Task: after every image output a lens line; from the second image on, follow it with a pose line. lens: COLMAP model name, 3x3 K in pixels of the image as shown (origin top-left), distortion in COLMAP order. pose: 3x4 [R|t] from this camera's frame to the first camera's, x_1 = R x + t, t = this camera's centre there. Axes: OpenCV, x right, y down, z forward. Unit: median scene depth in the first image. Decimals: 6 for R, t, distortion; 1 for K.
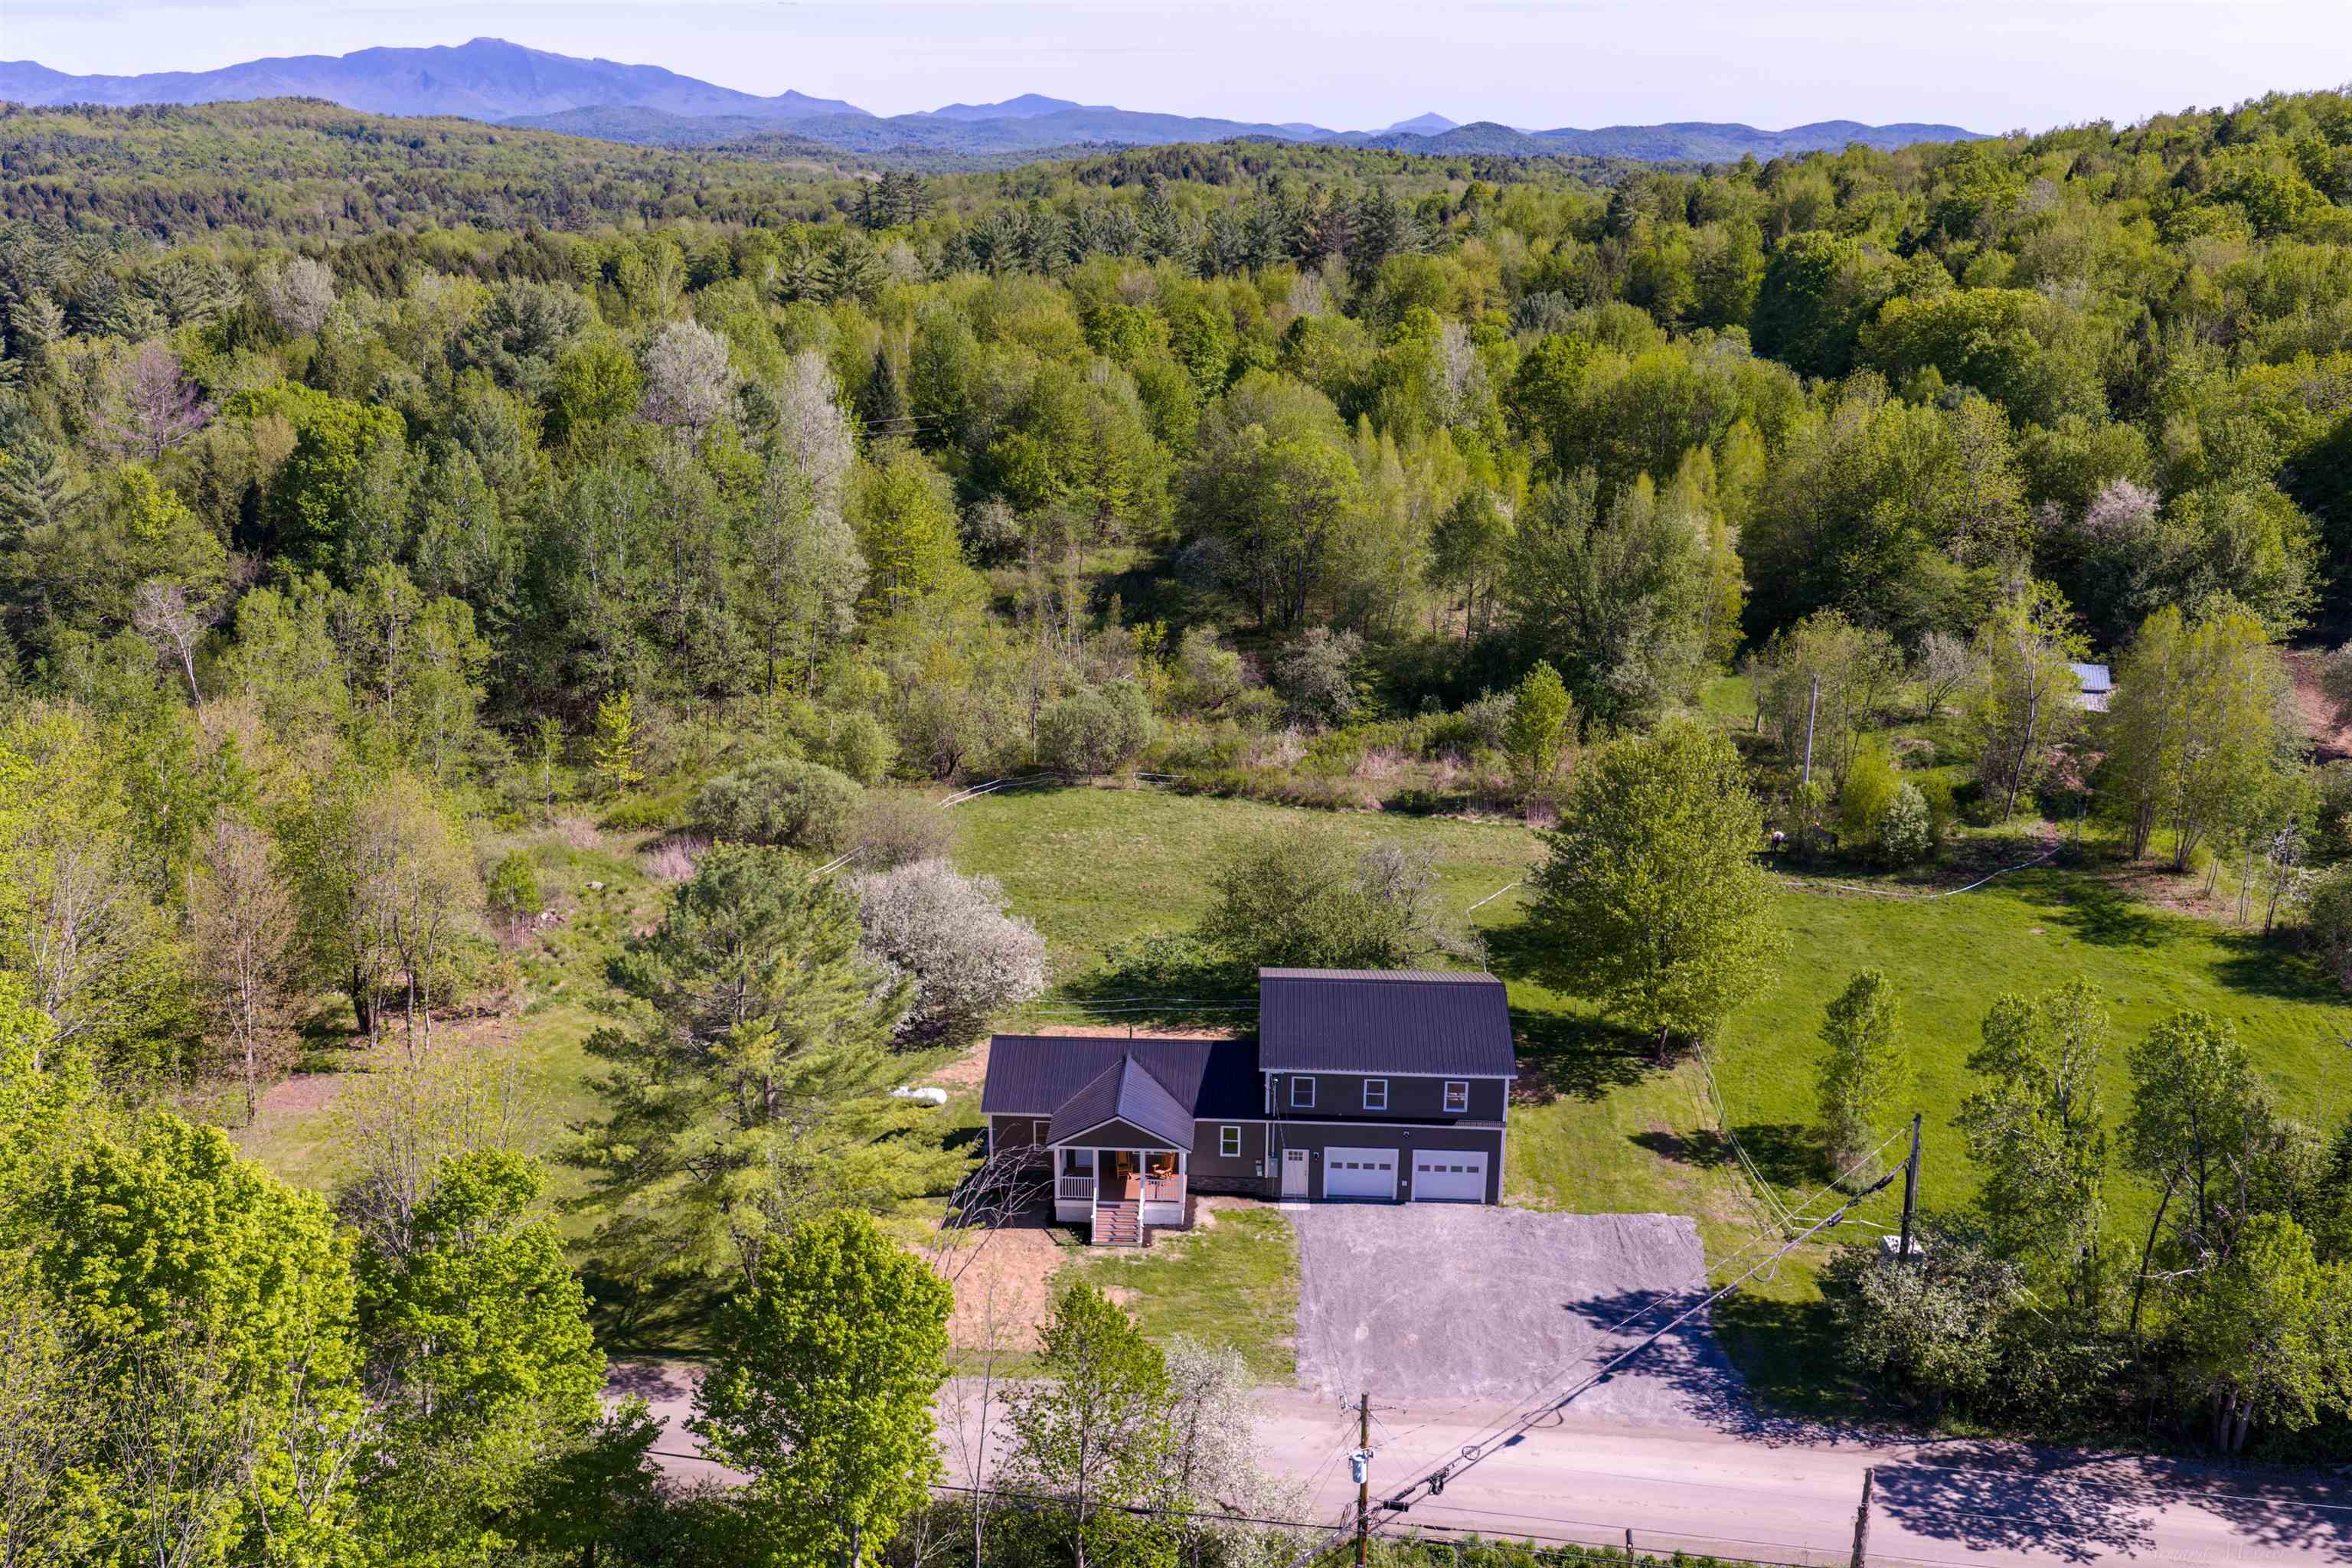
lens RADIAL K [[1948.5, 0, 1176.0], [0, 1948.5, 784.0], [0, 0, 1]] dist [0.016307, -0.022112]
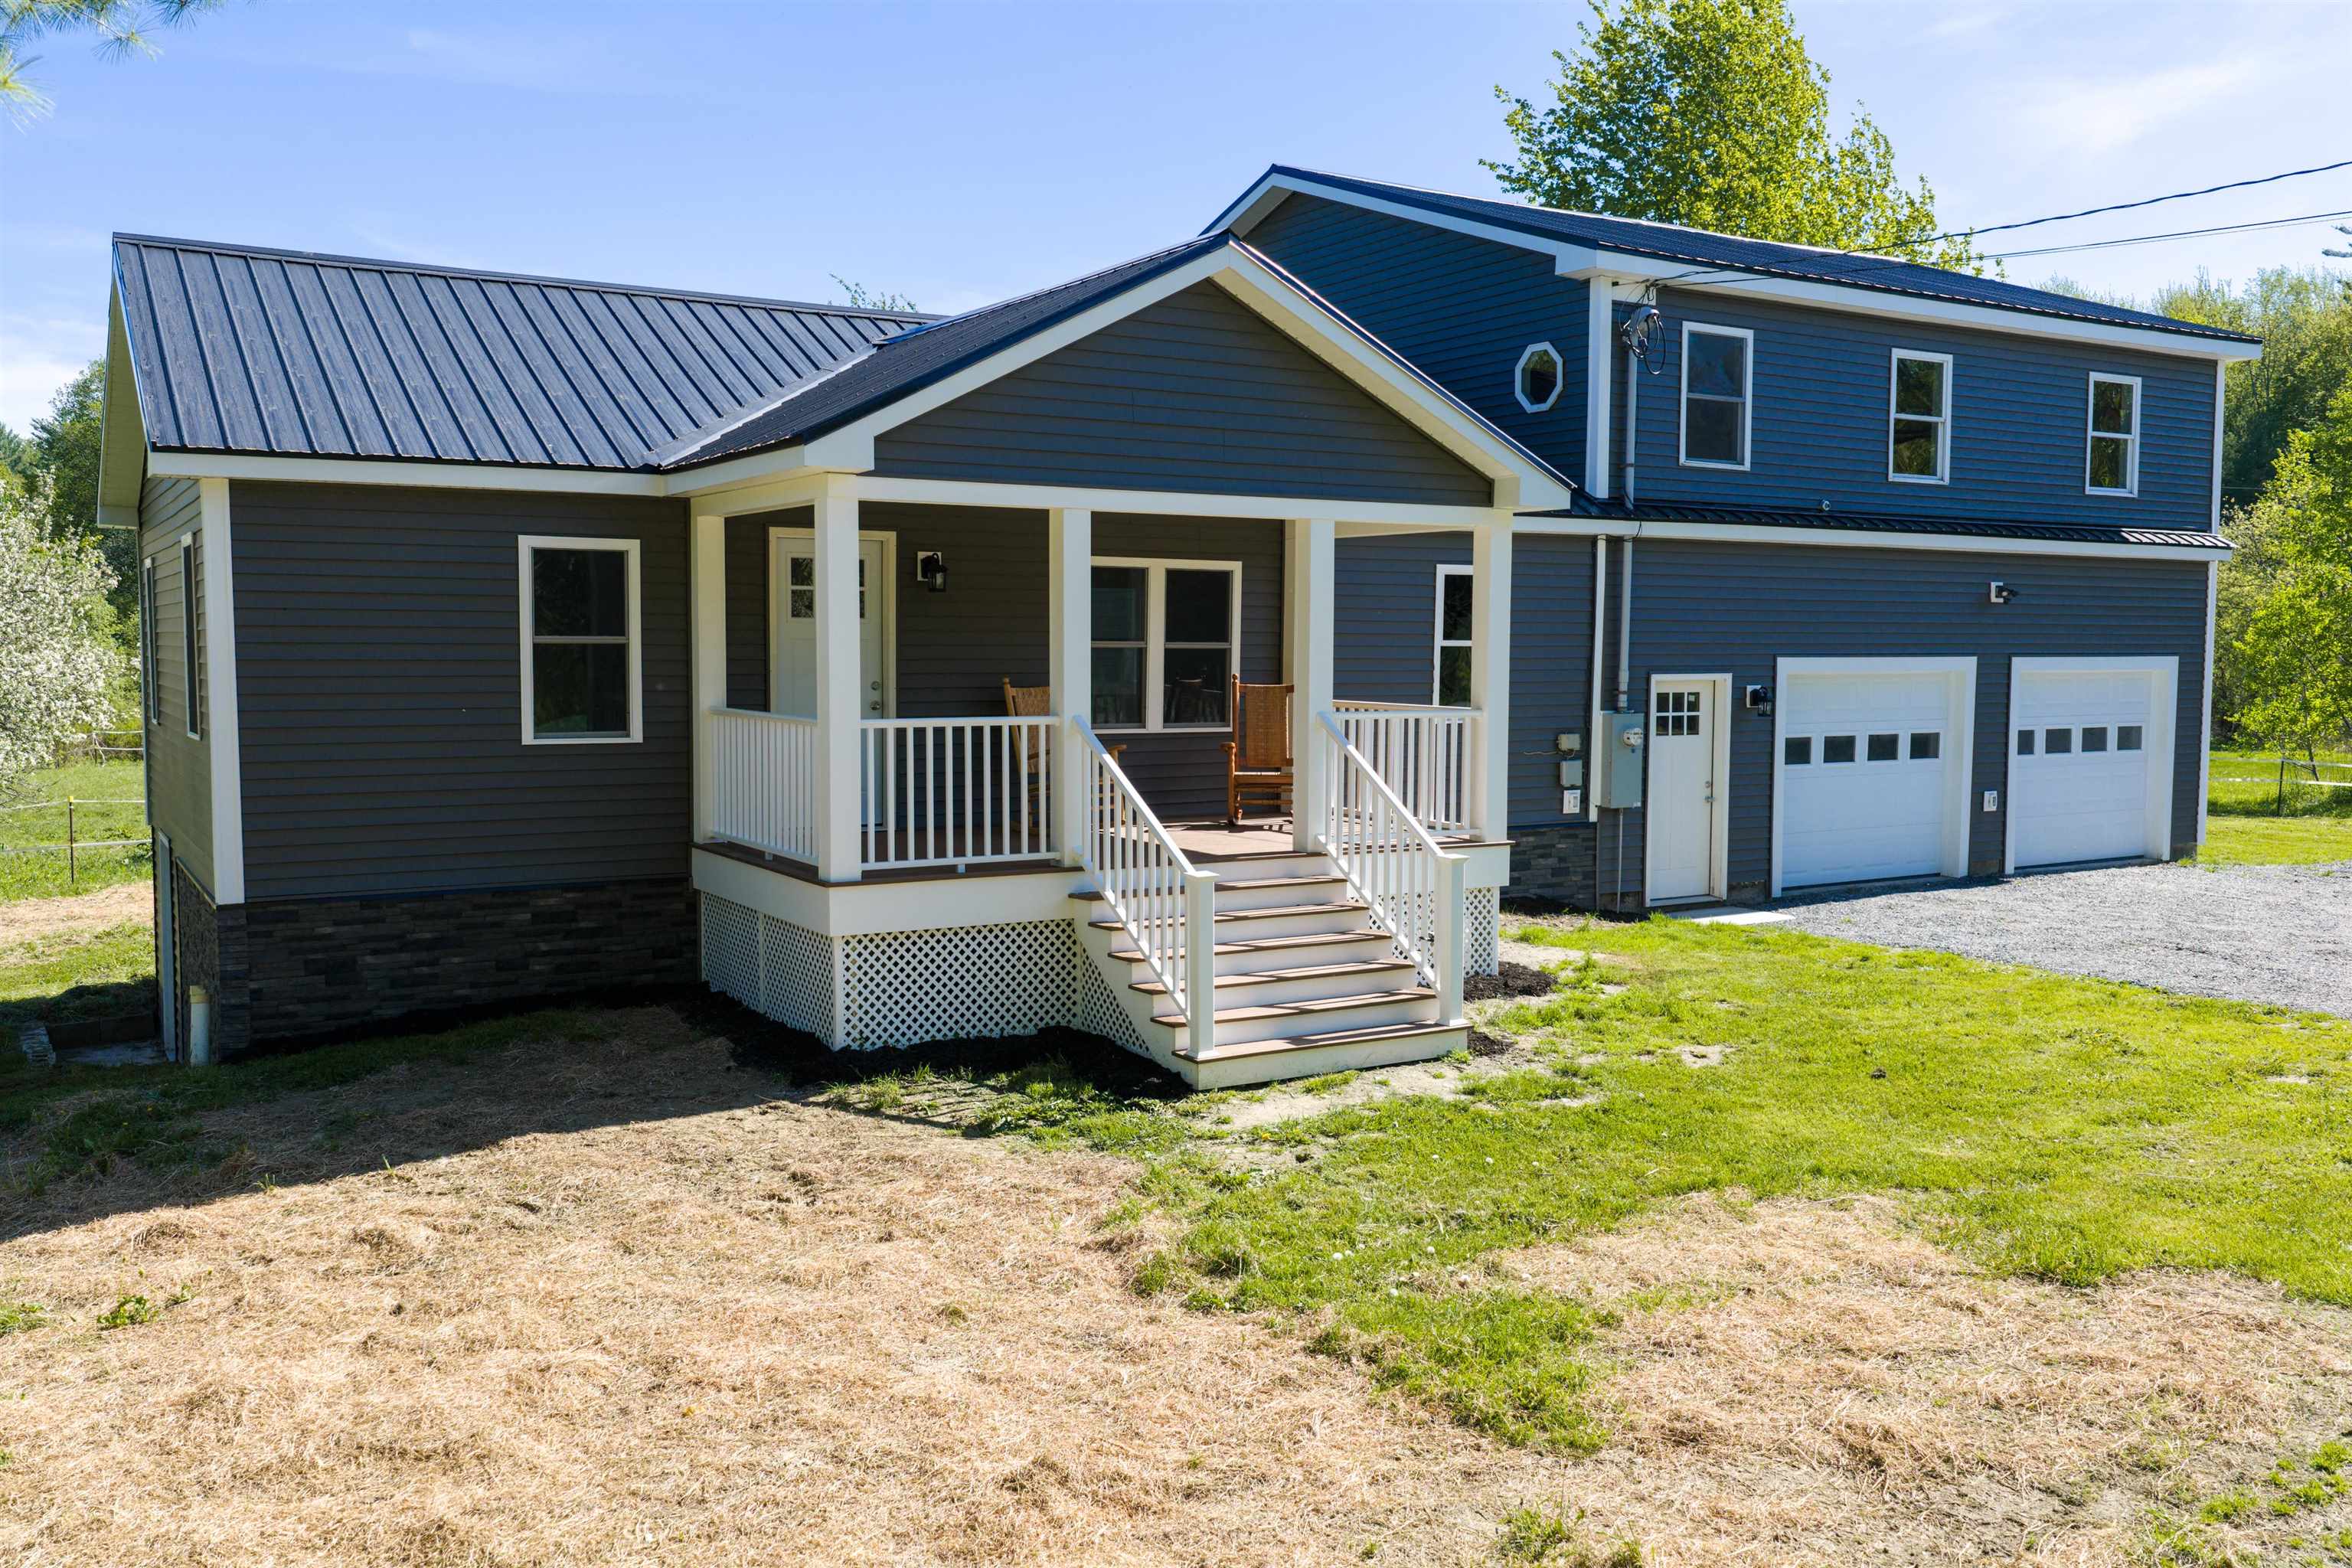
lens RADIAL K [[1948.5, 0, 1176.0], [0, 1948.5, 784.0], [0, 0, 1]] dist [0.016307, -0.022112]
pose [[0.827286, -0.040762, 0.560300, -0.119351], [0.169041, 0.969204, -0.179080, 0.230702], [-0.535745, 0.242864, 0.808699, 0.845807]]
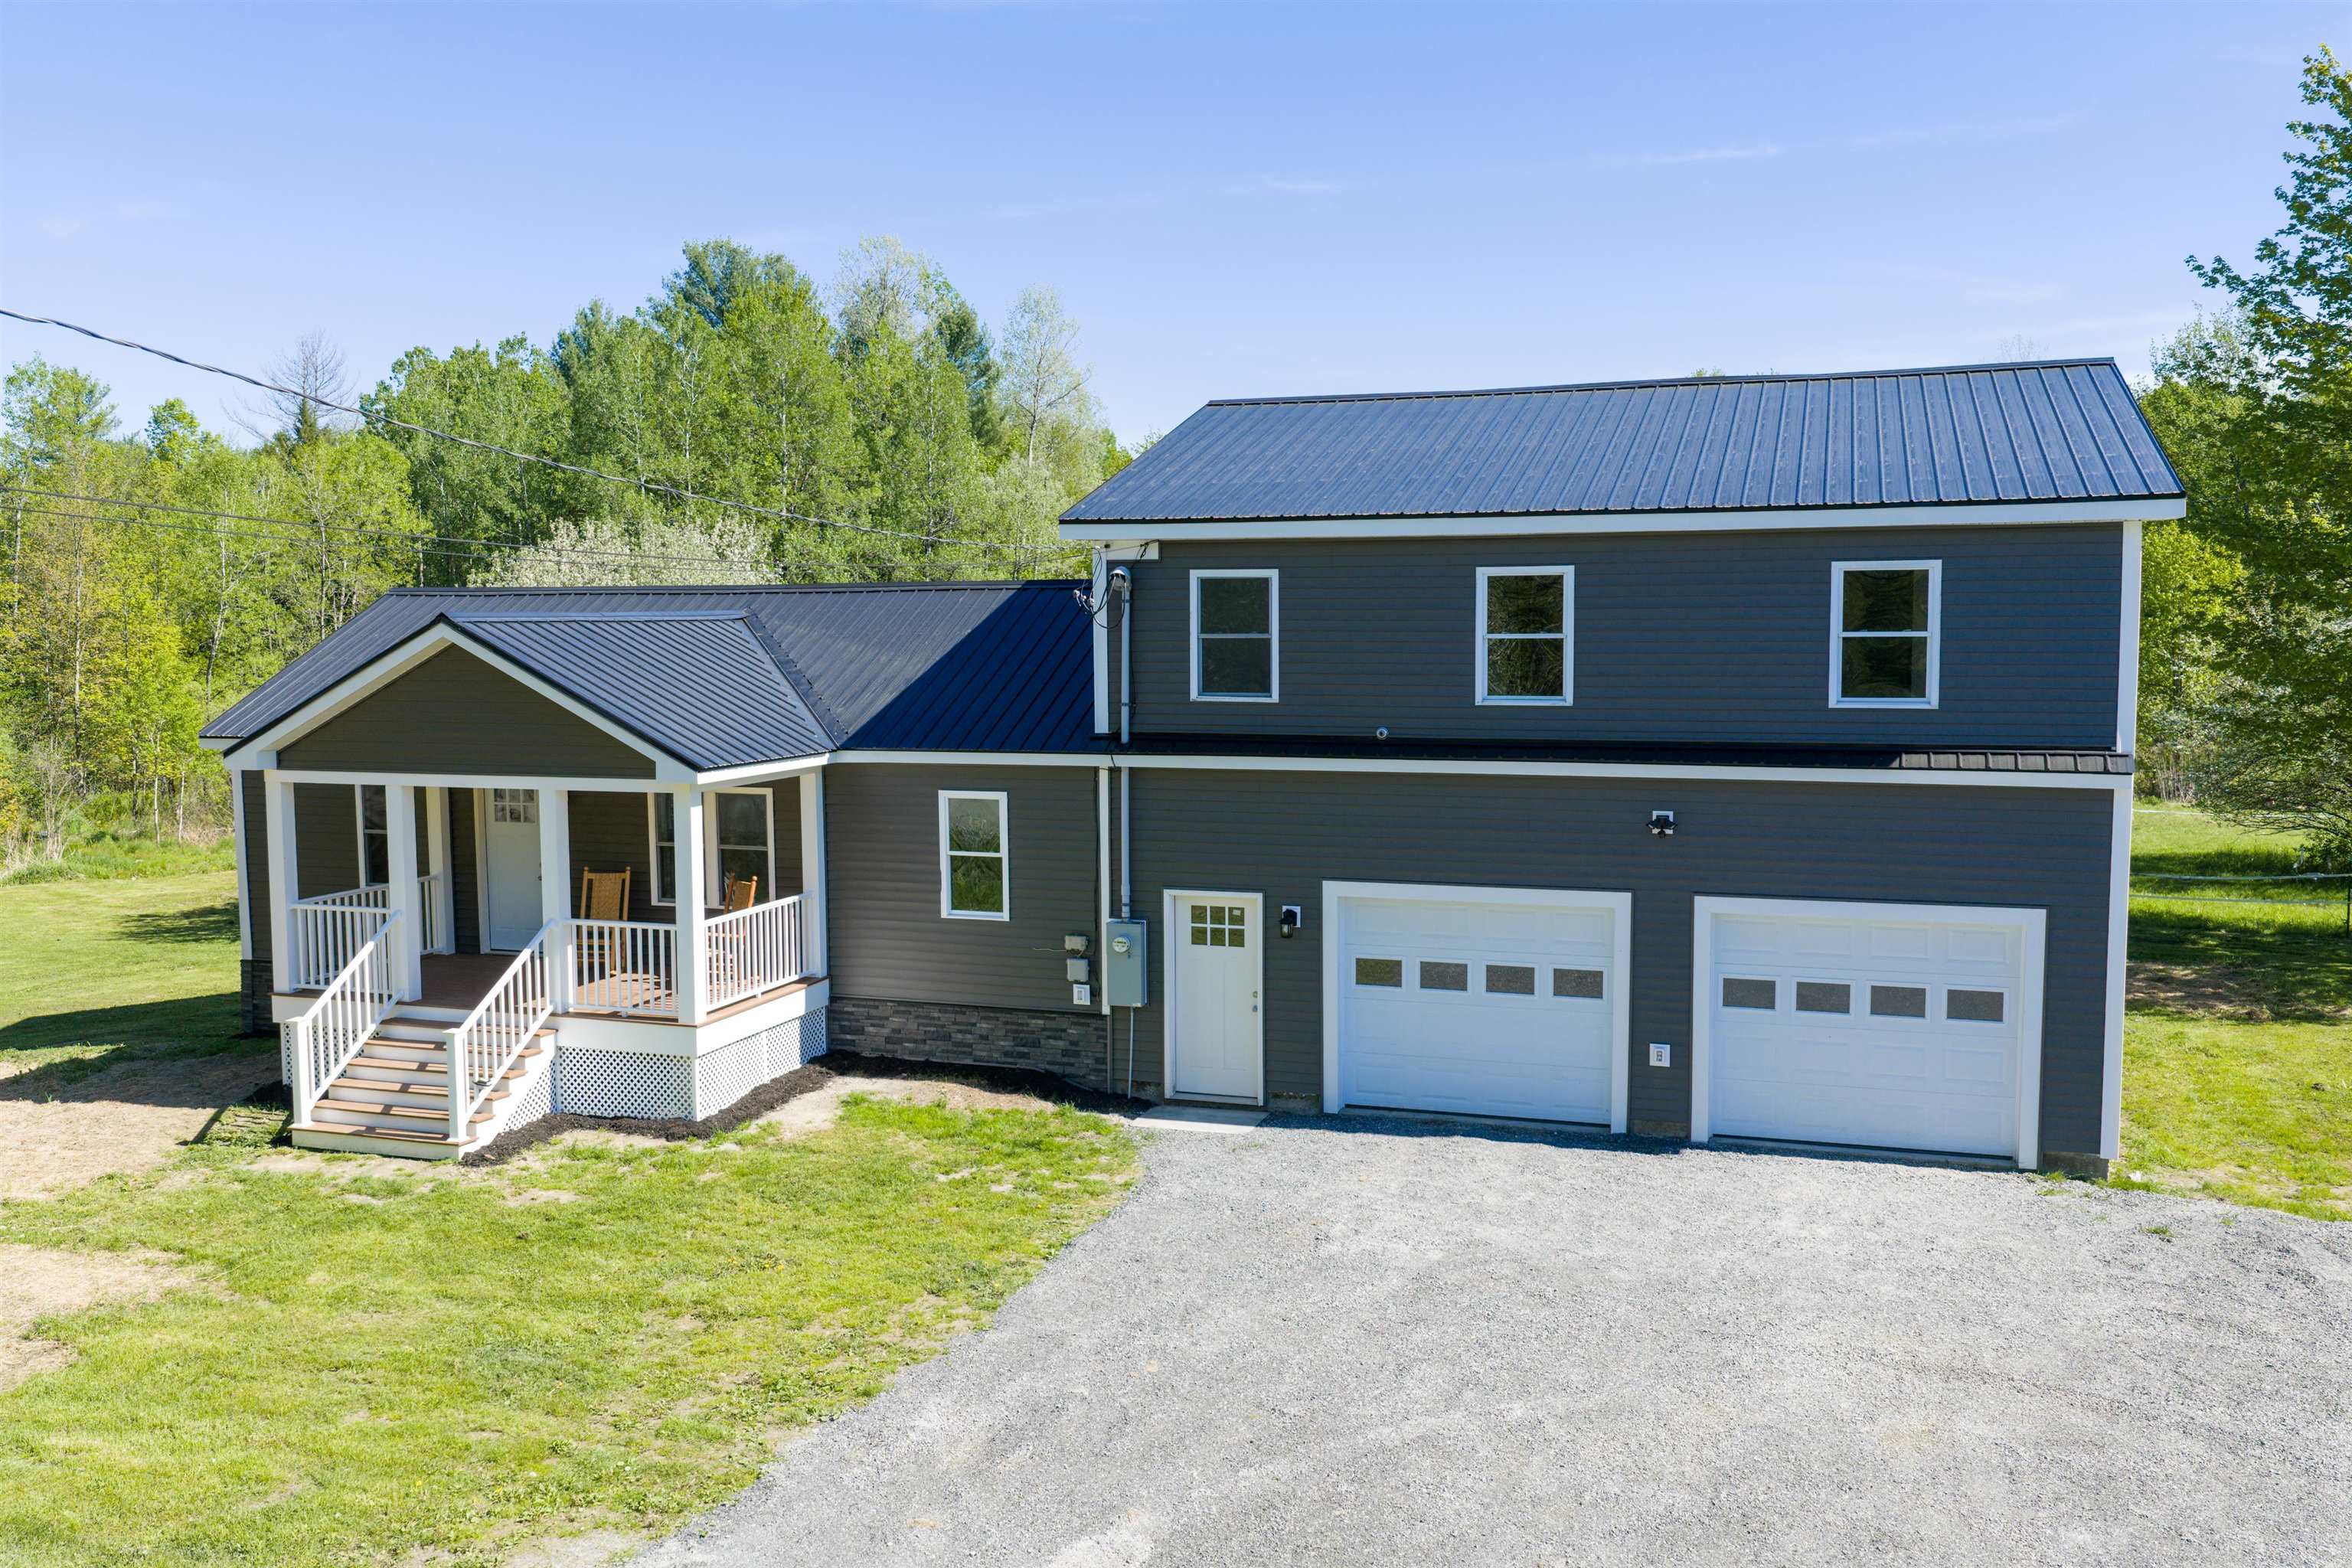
lens RADIAL K [[1948.5, 0, 1176.0], [0, 1948.5, 784.0], [0, 0, 1]] dist [0.016307, -0.022112]
pose [[0.961460, 0.015536, -0.274505, 0.124987], [-0.076088, 0.974444, -0.211351, 0.226589], [0.264206, 0.224093, 0.938071, 0.758941]]
